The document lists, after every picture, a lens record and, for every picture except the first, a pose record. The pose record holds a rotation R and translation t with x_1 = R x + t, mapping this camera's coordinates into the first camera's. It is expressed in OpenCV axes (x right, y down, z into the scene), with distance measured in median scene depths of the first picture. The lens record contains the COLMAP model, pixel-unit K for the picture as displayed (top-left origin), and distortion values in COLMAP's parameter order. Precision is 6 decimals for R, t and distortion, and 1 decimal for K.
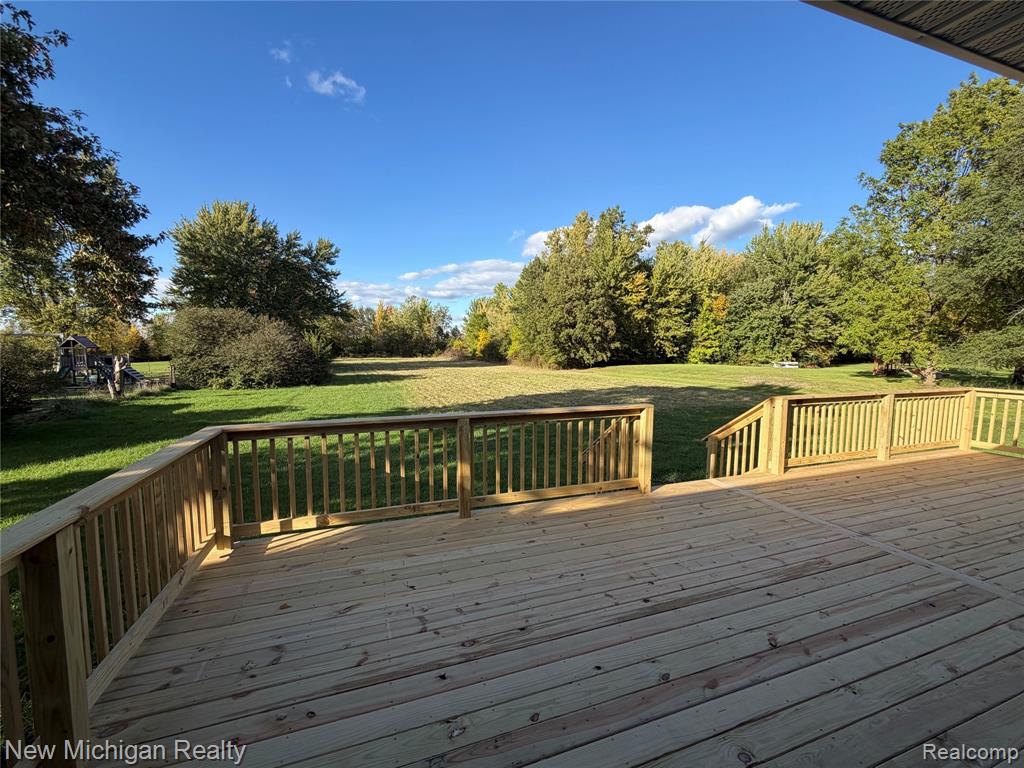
lens RADIAL K [[417.2, 0, 512.0], [0, 417.2, 384.0], [0, 0, 1]] dist [-0.002303, 0.000125]
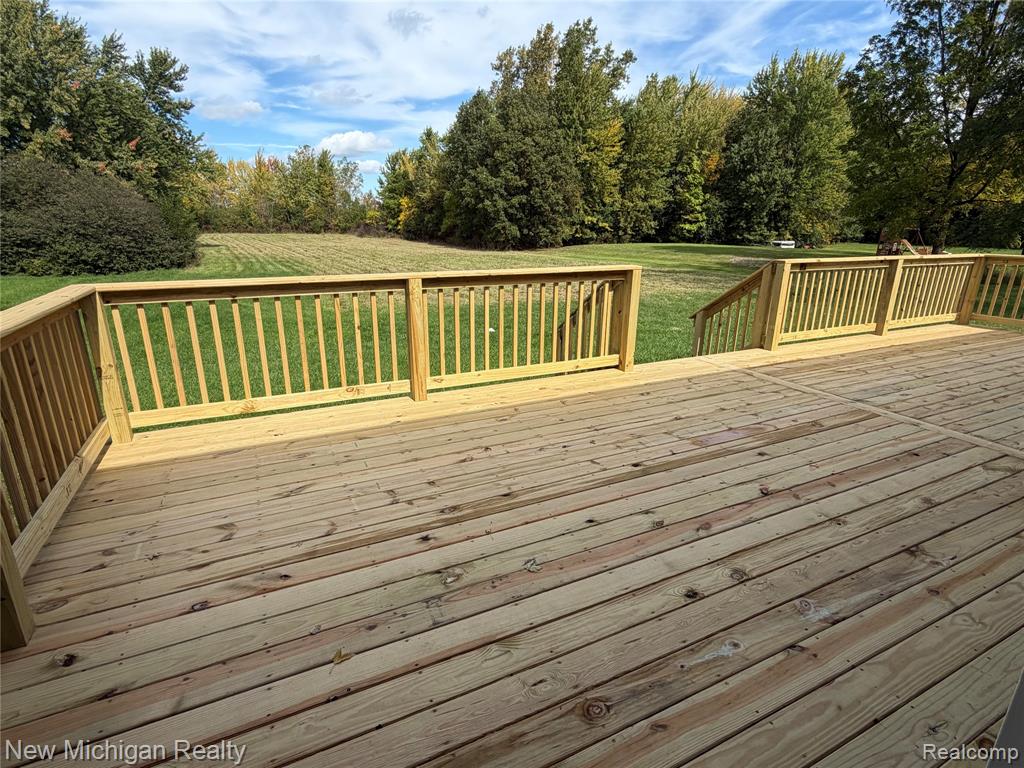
lens RADIAL K [[523.4, 0, 512.0], [0, 523.4, 384.0], [0, 0, 1]] dist [-0.000967, -0.000615]
pose [[0.992741, -0.025759, 0.117485, -0.086893], [0.000248, 0.977234, 0.212166, 0.106597], [-0.120275, -0.210596, 0.970146, -0.056123]]
